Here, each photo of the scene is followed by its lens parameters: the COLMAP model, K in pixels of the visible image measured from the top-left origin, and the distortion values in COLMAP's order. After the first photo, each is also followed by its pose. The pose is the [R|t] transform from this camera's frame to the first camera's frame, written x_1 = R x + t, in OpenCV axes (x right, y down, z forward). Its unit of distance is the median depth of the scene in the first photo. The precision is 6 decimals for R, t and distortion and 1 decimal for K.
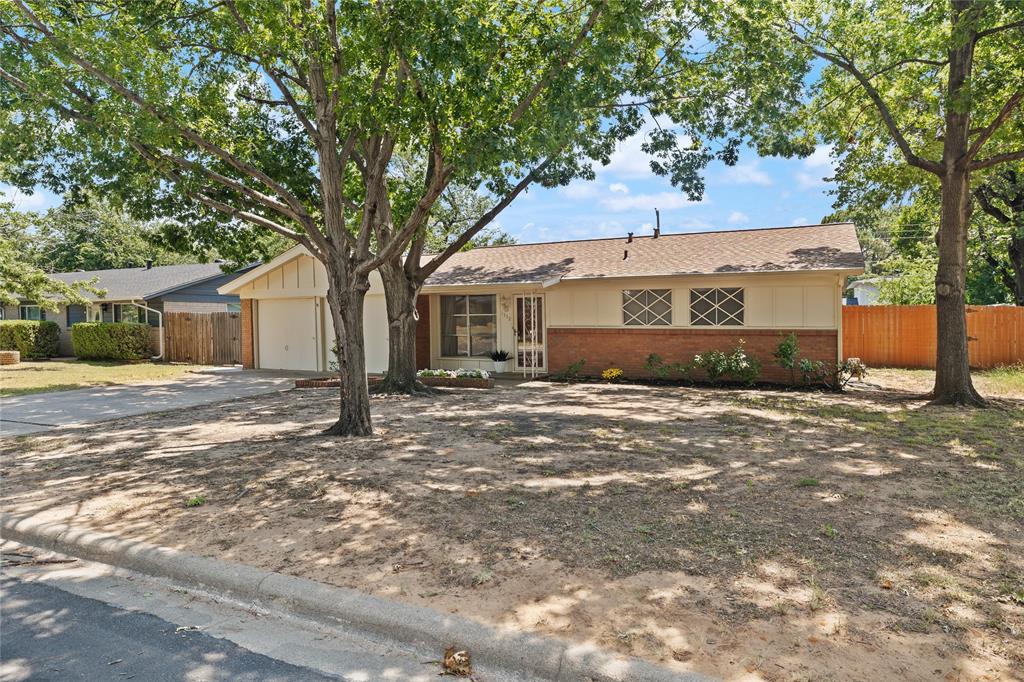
lens RADIAL K [[618.6, 0, 520.6], [0, 618.6, 314.9], [0, 0, 1]] dist [-0.000836, 0.000530]
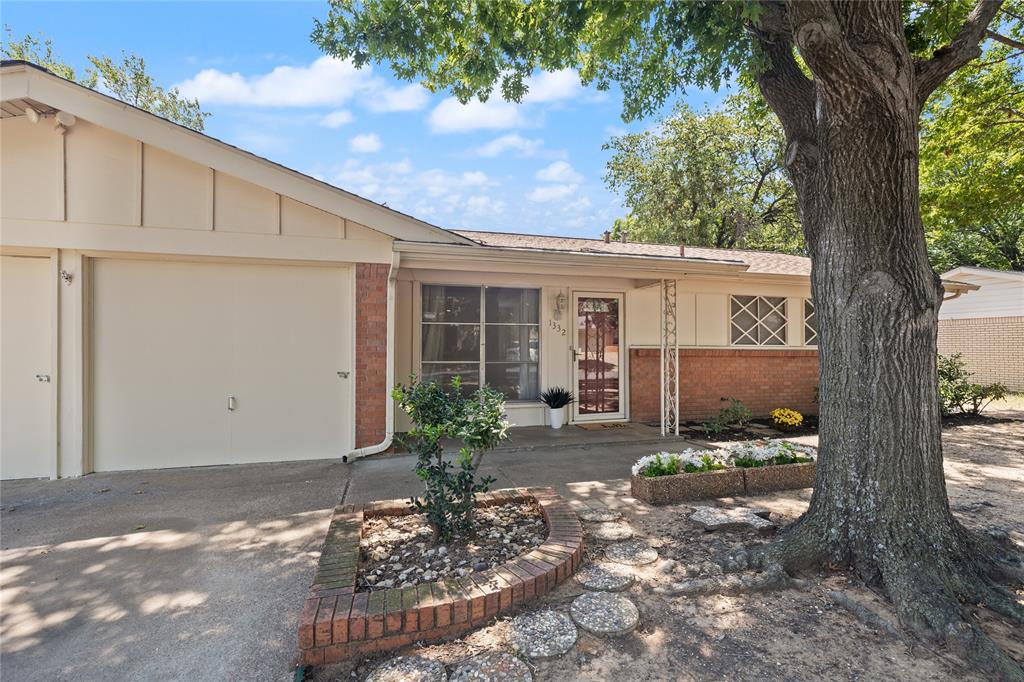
lens RADIAL K [[458.3, 0, 515.0], [0, 458.3, 340.6], [0, 0, 1]] dist [0.004426, -0.000382]
pose [[0.744934, 0.016864, 0.666925, -0.381584], [-0.011418, 0.999856, -0.012529, 0.022161], [-0.667040, 0.001718, 0.745020, 0.795555]]
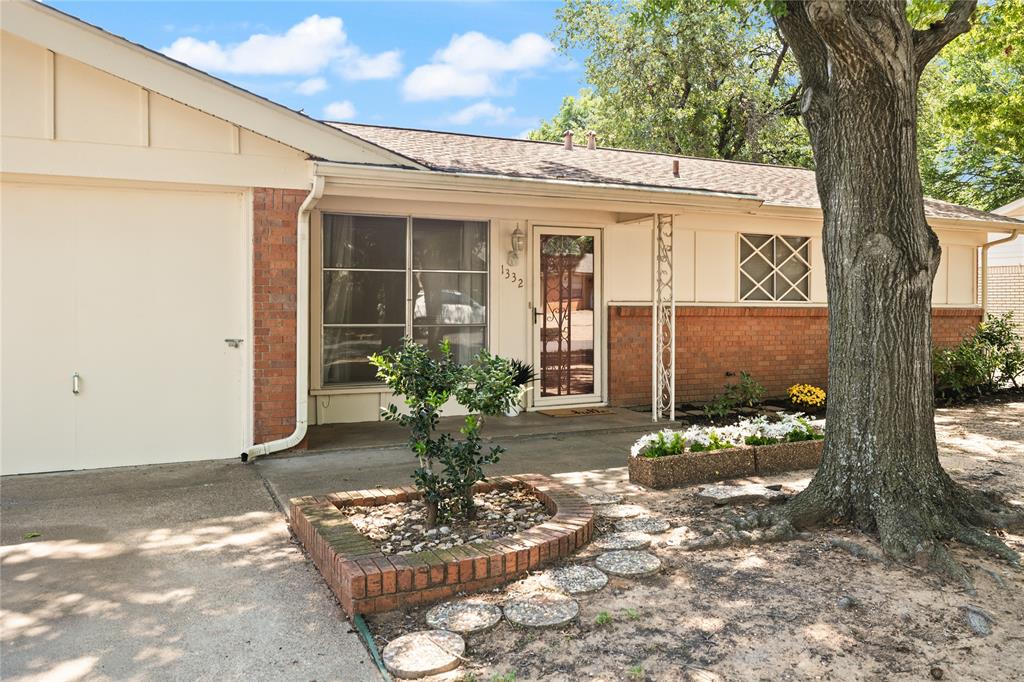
lens RADIAL K [[782.3, 0, 515.6], [0, 782.3, 309.7], [0, 0, 1]] dist [0.000969, 0.003478]
pose [[0.624615, -0.000222, 0.780933, -0.483992], [-0.012809, 0.999863, 0.010529, 0.020645], [-0.780828, -0.016580, 0.624526, 0.755711]]
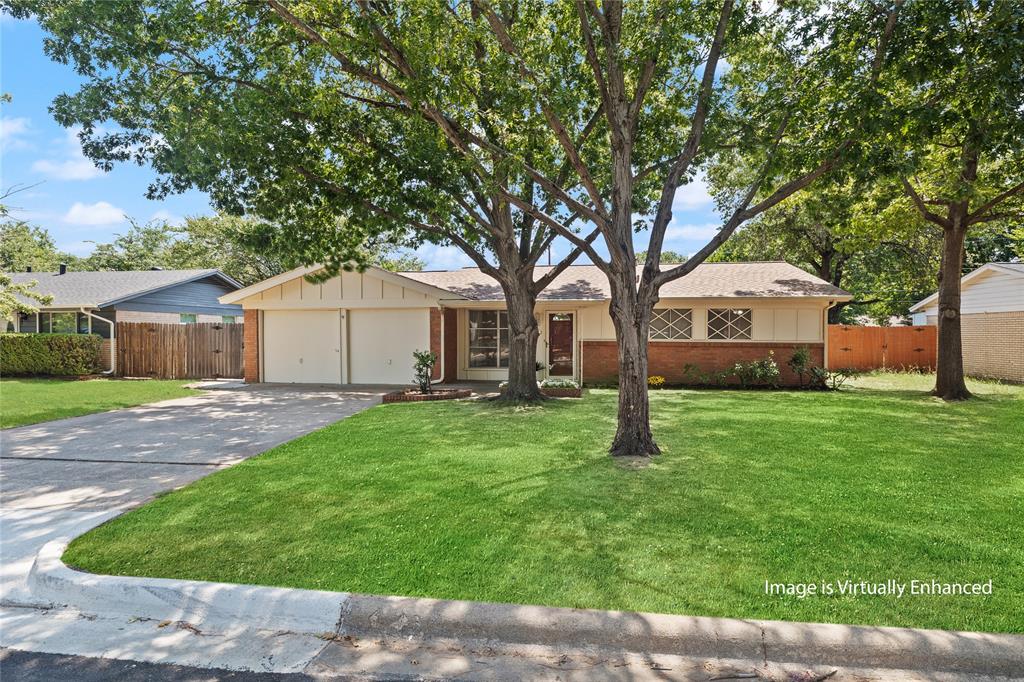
lens RADIAL K [[501.7, 0, 515.5], [0, 501.7, 321.3], [0, 0, 1]] dist [-0.001249, -0.000321]
pose [[0.949945, 0.014242, 0.312092, -0.384380], [-0.009257, 0.999805, -0.017448, 0.002498], [-0.312279, 0.013686, 0.949892, 0.178412]]
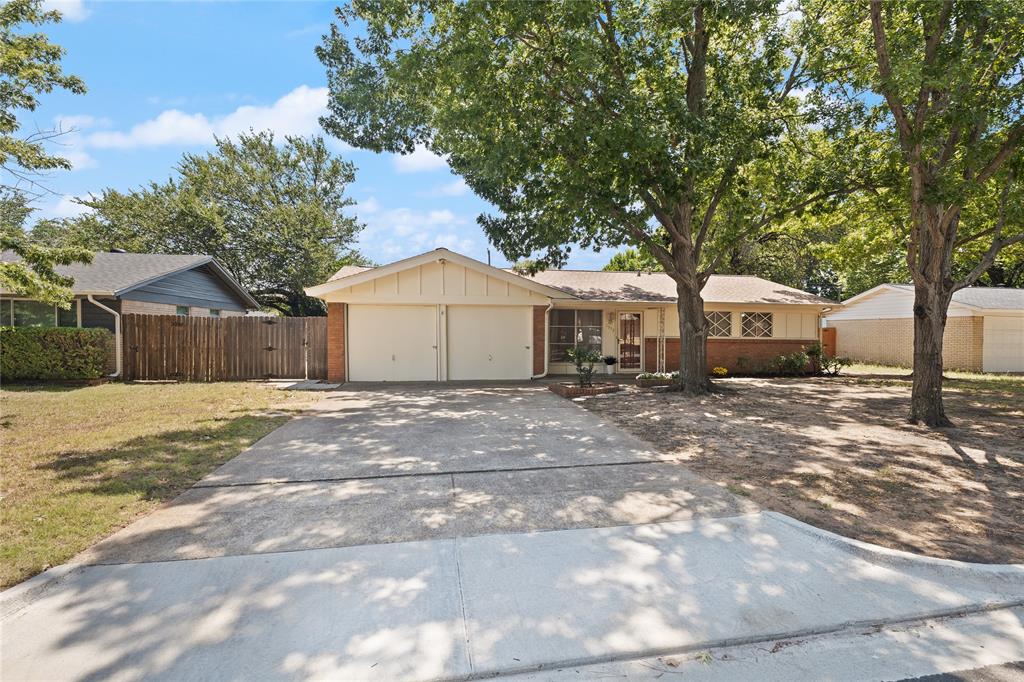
lens RADIAL K [[458.3, 0, 516.0], [0, 458.3, 330.7], [0, 0, 1]] dist [0.004426, -0.000382]
pose [[0.805753, 0.014267, 0.592080, -0.806539], [-0.017313, 0.999850, -0.000531, 0.012358], [-0.591999, -0.009823, 0.805879, 0.421338]]
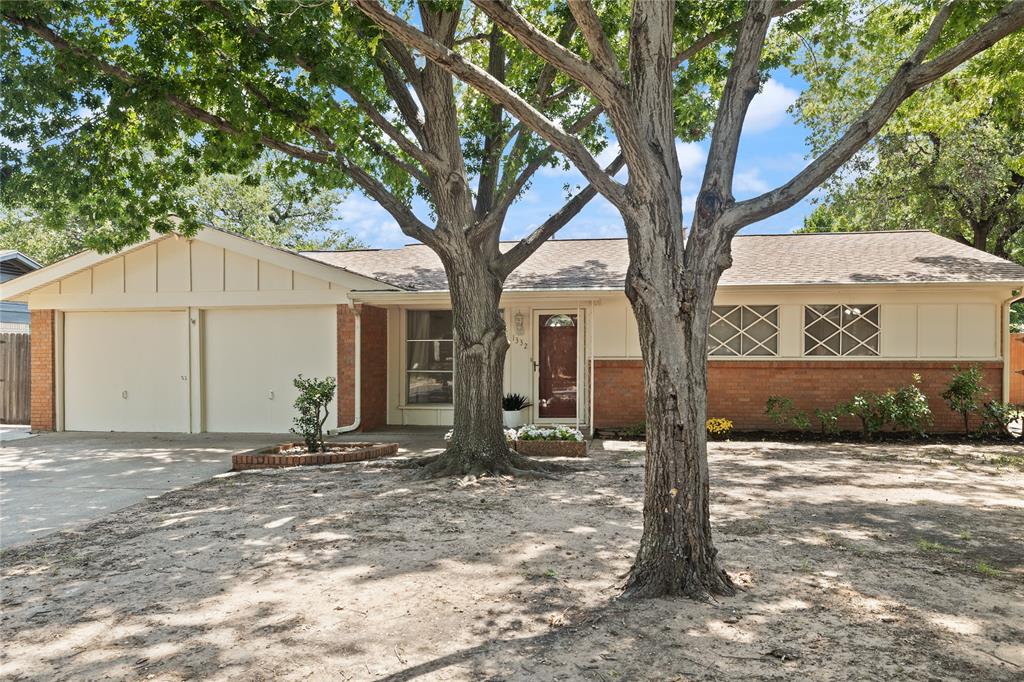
lens RADIAL K [[718.1, 0, 505.0], [0, 718.1, 353.8], [0, 0, 1]] dist [0.006306, -0.000857]
pose [[0.952650, 0.002229, 0.304061, -0.307399], [-0.004293, 0.999972, 0.006119, 0.010981], [-0.304038, -0.007135, 0.952633, 0.301191]]
